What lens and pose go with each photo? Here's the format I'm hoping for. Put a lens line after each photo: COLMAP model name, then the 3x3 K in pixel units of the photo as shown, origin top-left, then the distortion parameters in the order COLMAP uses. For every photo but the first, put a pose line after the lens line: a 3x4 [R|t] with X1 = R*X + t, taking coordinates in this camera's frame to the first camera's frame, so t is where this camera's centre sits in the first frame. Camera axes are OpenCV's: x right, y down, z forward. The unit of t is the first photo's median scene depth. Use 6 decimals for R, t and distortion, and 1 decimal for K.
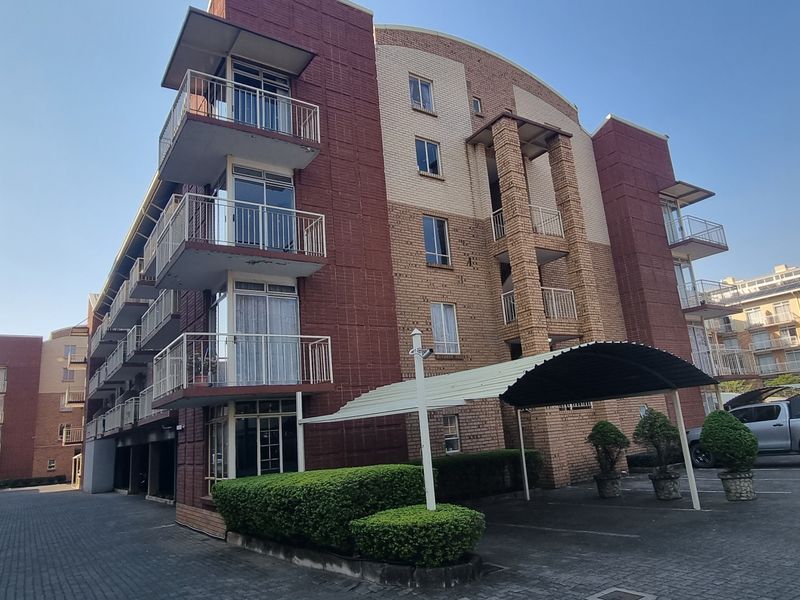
lens RADIAL K [[535.5, 0, 400.0], [0, 535.5, 300.0], [0, 0, 1]] dist [-0.000829, -0.000929]
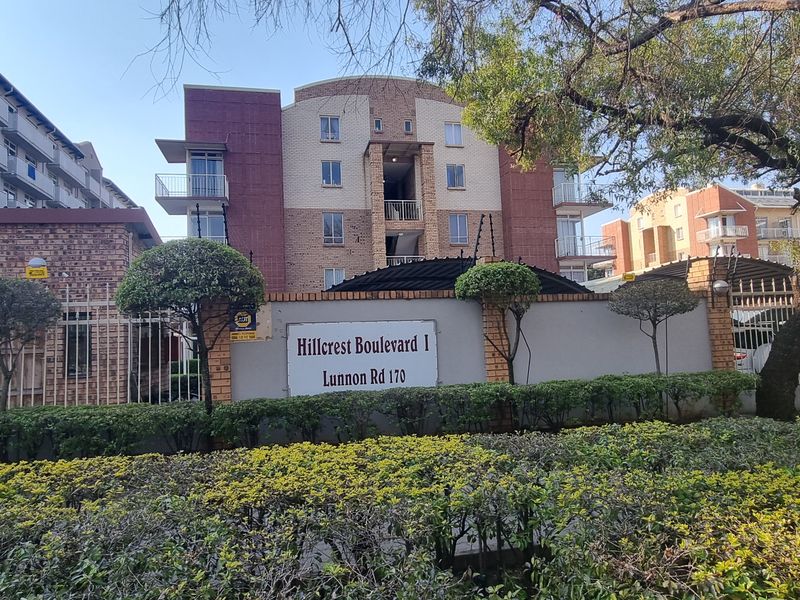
lens RADIAL K [[535.5, 0, 400.0], [0, 535.5, 300.0], [0, 0, 1]] dist [-0.000829, -0.000929]
pose [[0.923540, 0.016322, -0.383154, 0.835021], [0.056192, 0.982552, 0.177299, -0.166340], [0.379363, -0.185273, 0.906509, -0.408912]]
